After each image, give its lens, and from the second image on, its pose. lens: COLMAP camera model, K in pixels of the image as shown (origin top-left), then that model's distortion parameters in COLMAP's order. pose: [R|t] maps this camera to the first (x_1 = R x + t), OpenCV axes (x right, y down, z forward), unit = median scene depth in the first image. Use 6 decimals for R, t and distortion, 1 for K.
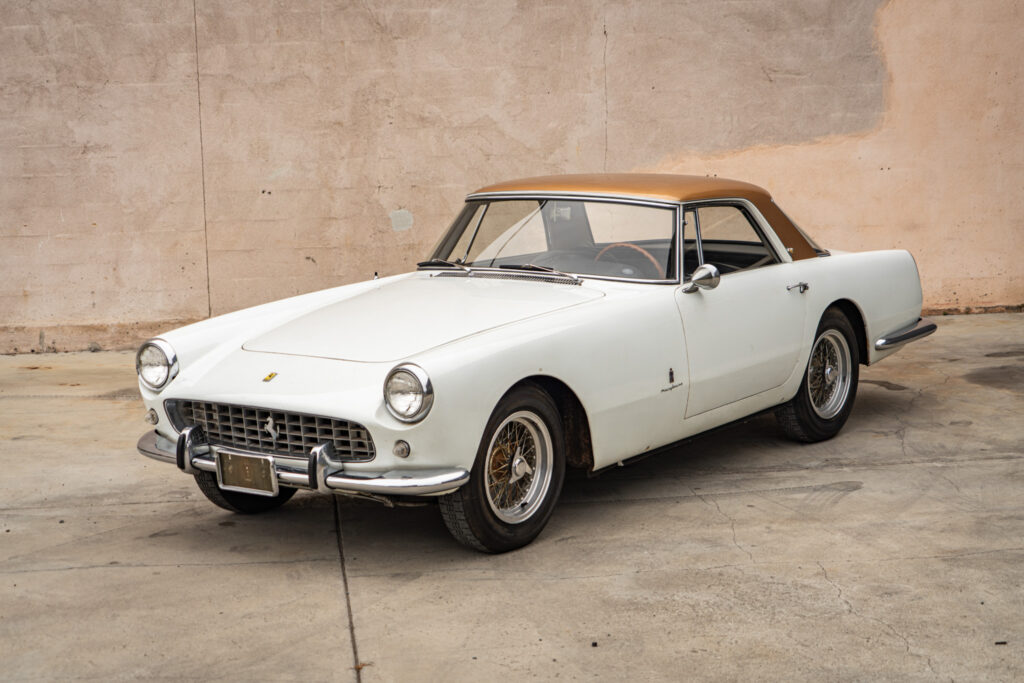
lens RADIAL K [[1955.3, 0, 512.0], [0, 1955.3, 341.5], [0, 0, 1]] dist [0.070650, -0.010637]
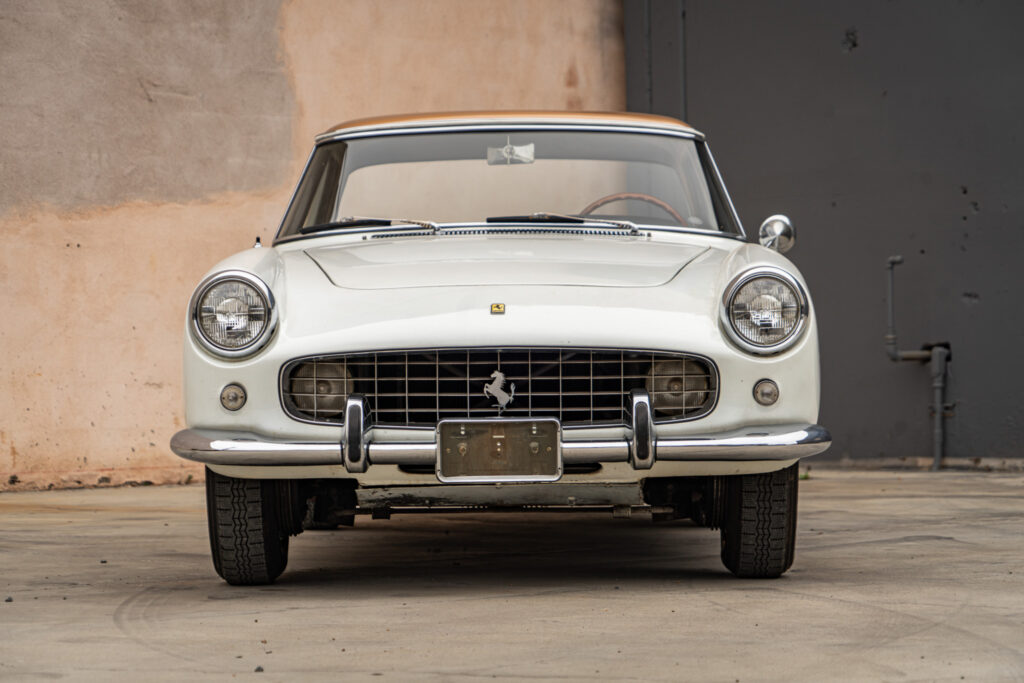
lens RADIAL K [[3450.1, 0, 511.3], [0, 3450.1, 378.5], [0, 0, 1]] dist [0.216488, 0.066864]
pose [[0.807024, 0.010705, 0.590422, -0.446217], [0.072736, 0.990420, -0.117377, 0.098517], [-0.586022, 0.137671, 0.798514, 0.053095]]
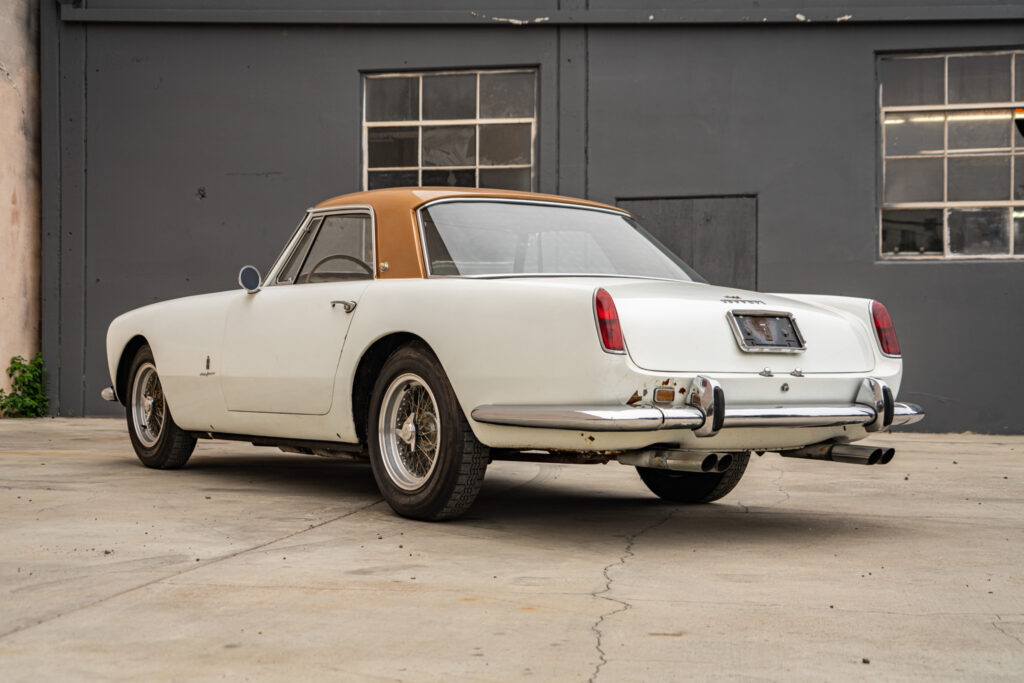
lens RADIAL K [[1417.5, 0, 514.6], [0, 1417.5, 351.3], [0, 0, 1]] dist [0.033116, 0.035346]
pose [[0.282027, 0.036121, 0.958726, -0.475497], [0.109205, 0.991588, -0.069483, 0.039498], [-0.953171, 0.124293, 0.275710, 0.488521]]
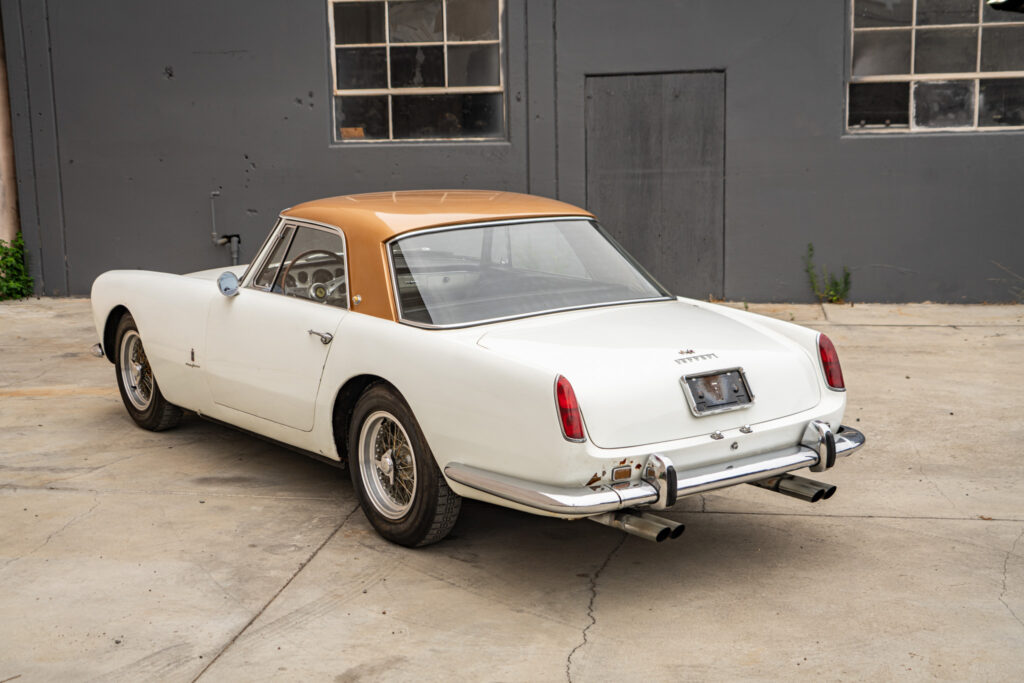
lens RADIAL K [[1414.9, 0, 514.2], [0, 1414.9, 348.2], [0, 0, 1]] dist [0.041805, -0.011951]
pose [[0.267901, -0.143500, 0.952700, -0.492134], [0.134757, 0.984706, 0.110427, -0.045592], [-0.953976, 0.098800, 0.283141, 0.468786]]
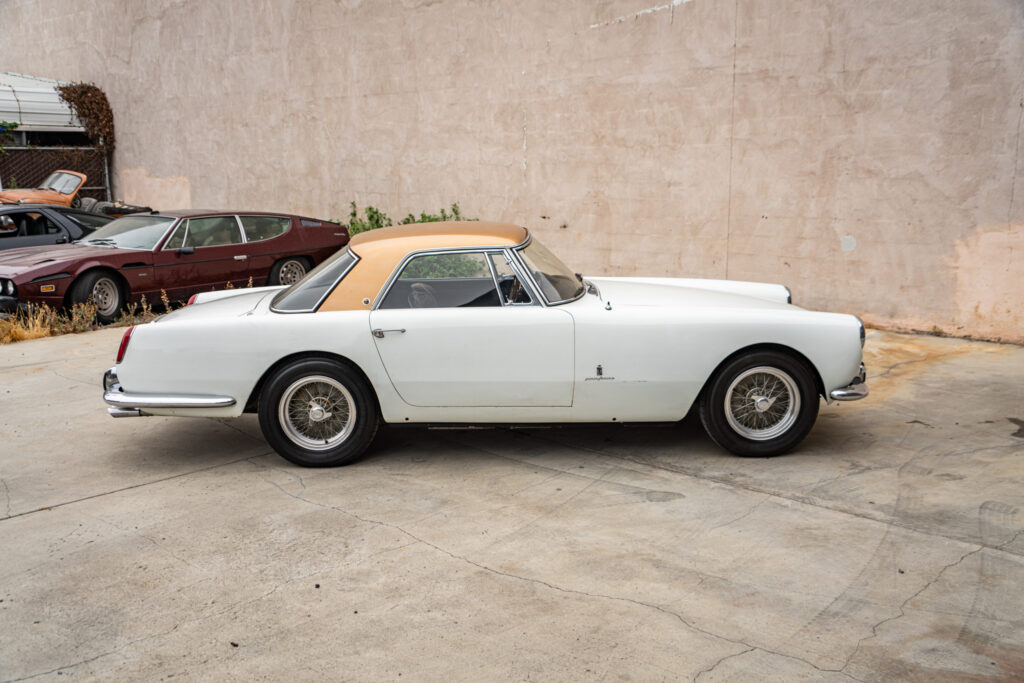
lens RADIAL K [[1007.4, 0, 507.8], [0, 1007.4, 346.3], [0, 0, 1]] dist [0.041529, 0.008261]
pose [[0.635009, 0.162876, -0.755139, 0.358716], [-0.108626, 0.986634, 0.121463, -0.051351], [0.764829, 0.004898, 0.644214, 0.344282]]
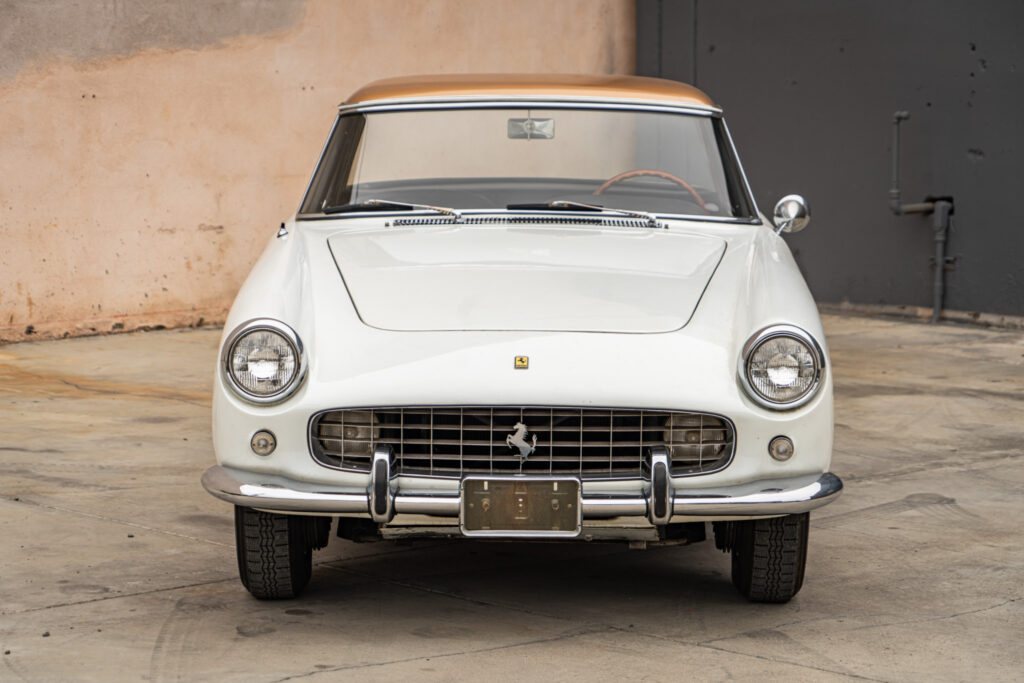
lens RADIAL K [[3447.4, 0, 461.2], [0, 3447.4, 342.3], [0, 0, 1]] dist [0.160403, 1.619084]
pose [[0.813187, -0.038540, 0.580725, -0.461056], [0.055442, 0.998397, -0.011377, 0.013317], [-0.579356, 0.041448, 0.814020, 0.035790]]
